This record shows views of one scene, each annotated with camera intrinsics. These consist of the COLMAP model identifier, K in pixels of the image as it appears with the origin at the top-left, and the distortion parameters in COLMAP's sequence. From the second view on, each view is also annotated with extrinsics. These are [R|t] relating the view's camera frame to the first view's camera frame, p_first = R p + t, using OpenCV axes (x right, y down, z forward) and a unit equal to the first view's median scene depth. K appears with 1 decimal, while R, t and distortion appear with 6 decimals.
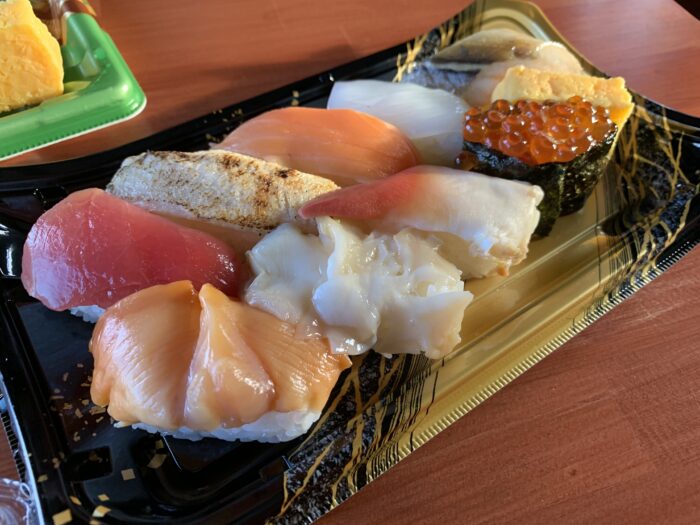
lens RADIAL K [[528.3, 0, 350.0], [0, 528.3, 262.5], [0, 0, 1]] dist [-0.003548, -0.009414]
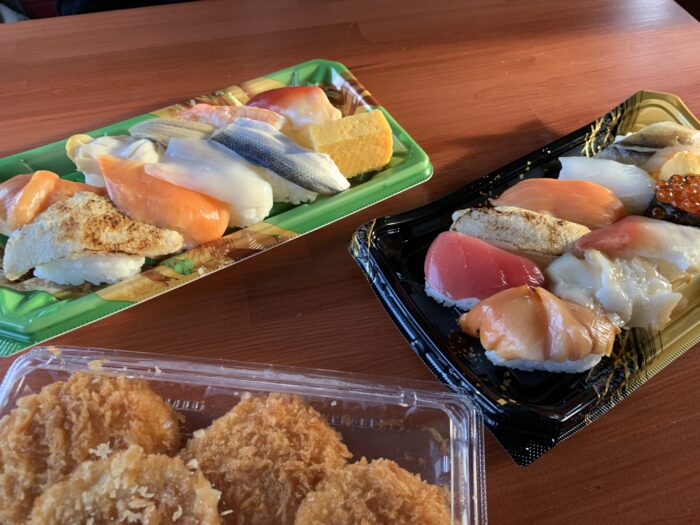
lens RADIAL K [[531.2, 0, 350.0], [0, 531.2, 262.5], [0, 0, 1]] dist [0.005285, 0.000026]
pose [[0.999528, 0.011025, -0.028666, -0.758002], [-0.010689, 0.999873, 0.011848, -0.052027], [0.028792, -0.011536, 0.999519, -0.760888]]
